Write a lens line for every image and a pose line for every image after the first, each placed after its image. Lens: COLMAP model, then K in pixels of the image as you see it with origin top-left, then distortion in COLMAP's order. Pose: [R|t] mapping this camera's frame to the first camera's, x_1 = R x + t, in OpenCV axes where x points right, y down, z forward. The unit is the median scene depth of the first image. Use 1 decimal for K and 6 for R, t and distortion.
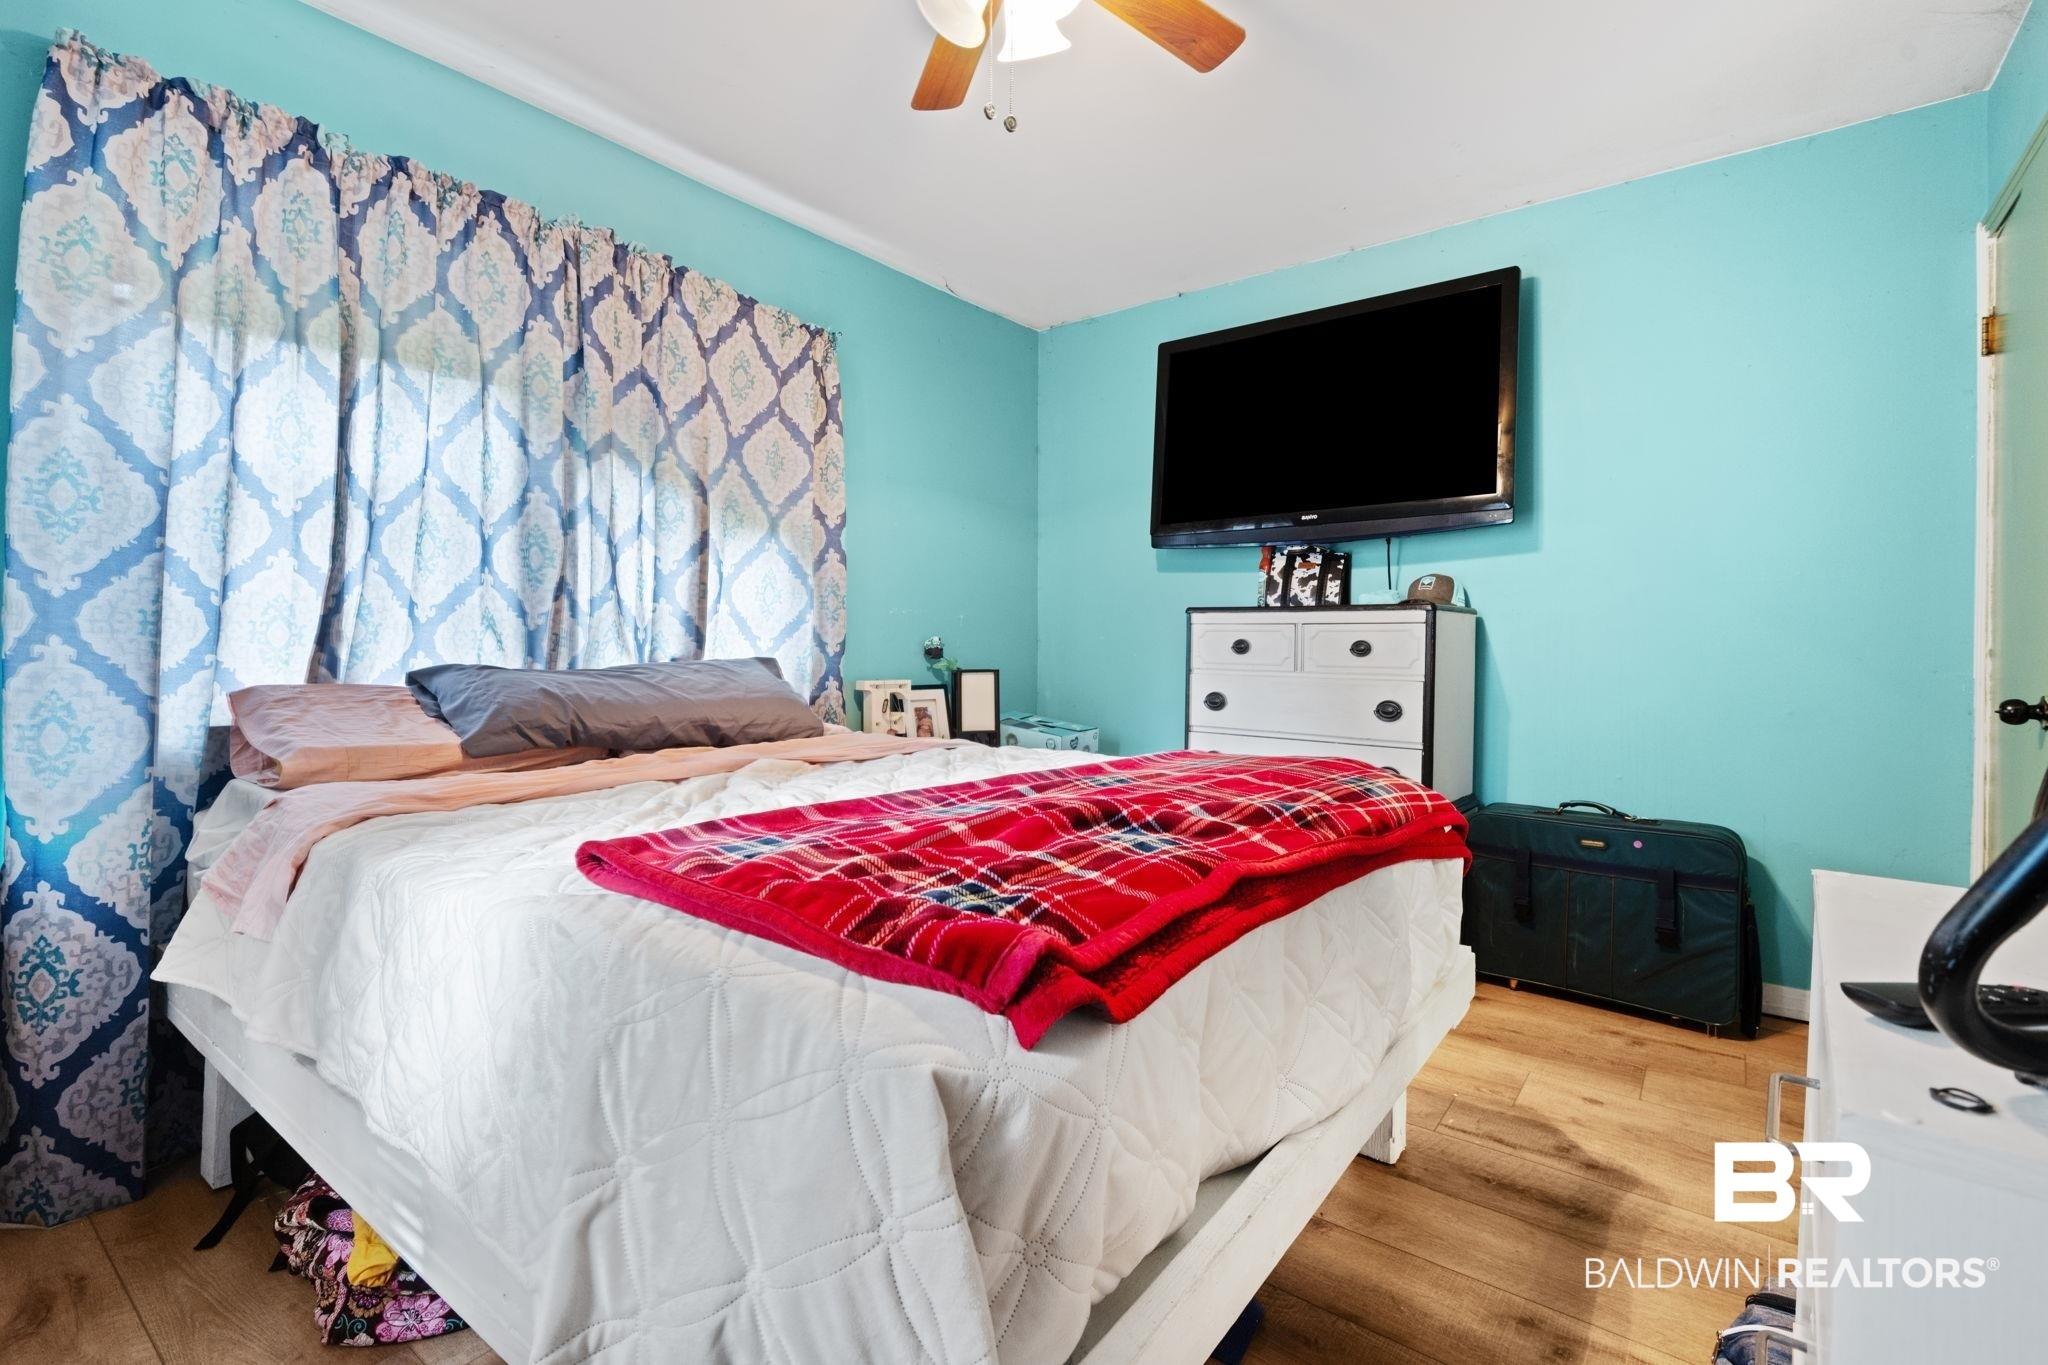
lens RADIAL K [[937.1, 0, 1020.4], [0, 937.1, 640.2], [0, 0, 1]] dist [0.000385, 0.000268]
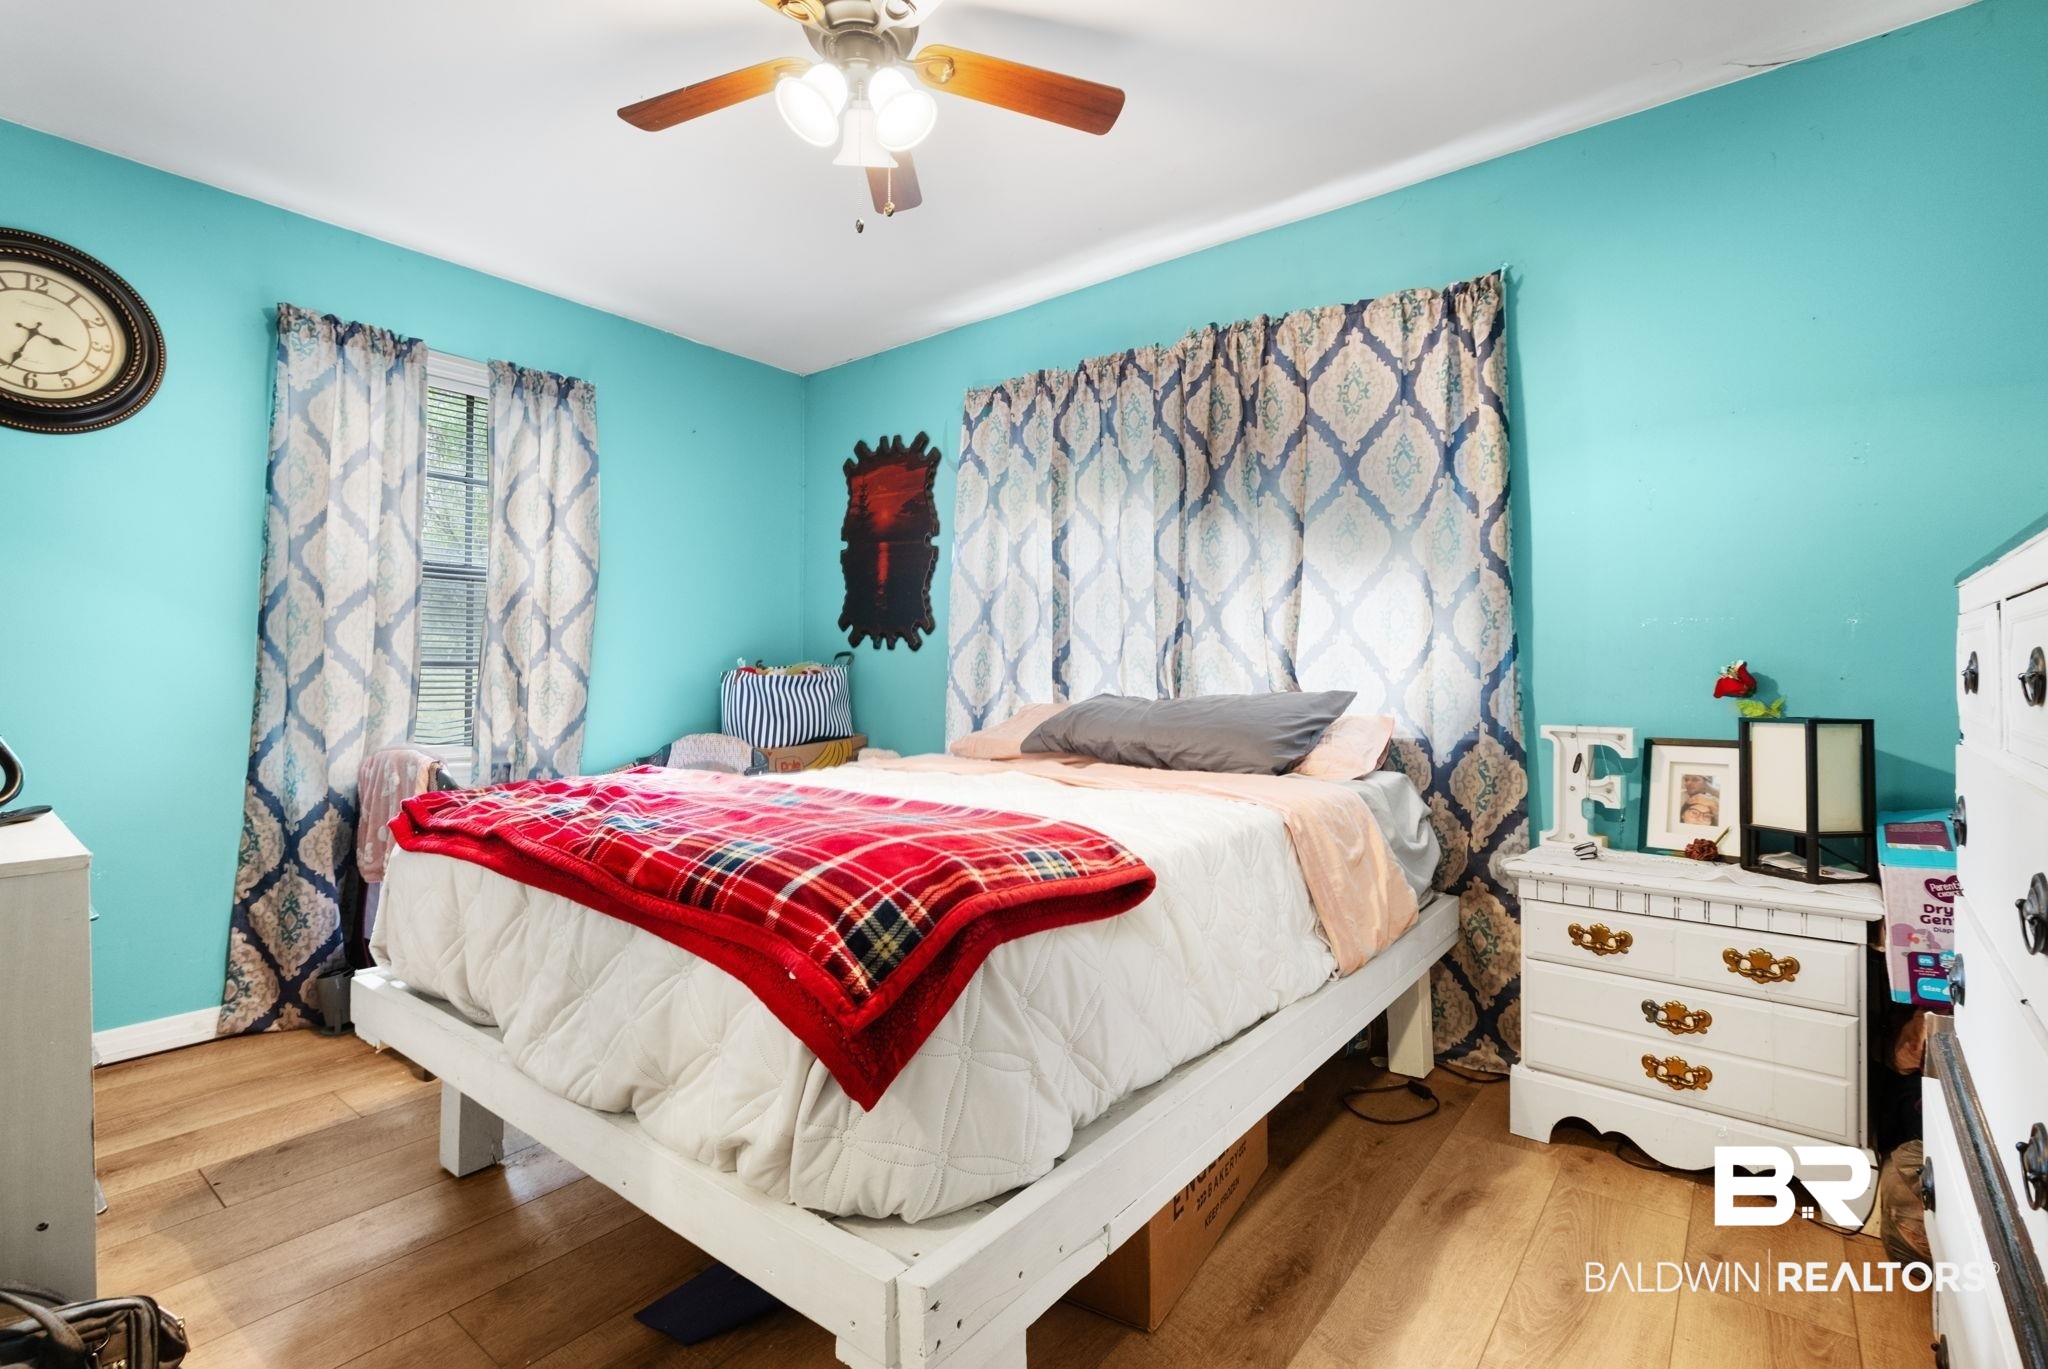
lens RADIAL K [[937.1, 0, 1020.4], [0, 937.1, 642.2], [0, 0, 1]] dist [0.000385, 0.000268]
pose [[-0.027068, -0.038572, -0.998889, 0.671359], [0.012273, 0.999167, -0.038916, 0.003074], [0.999558, -0.013313, -0.026572, 0.725667]]
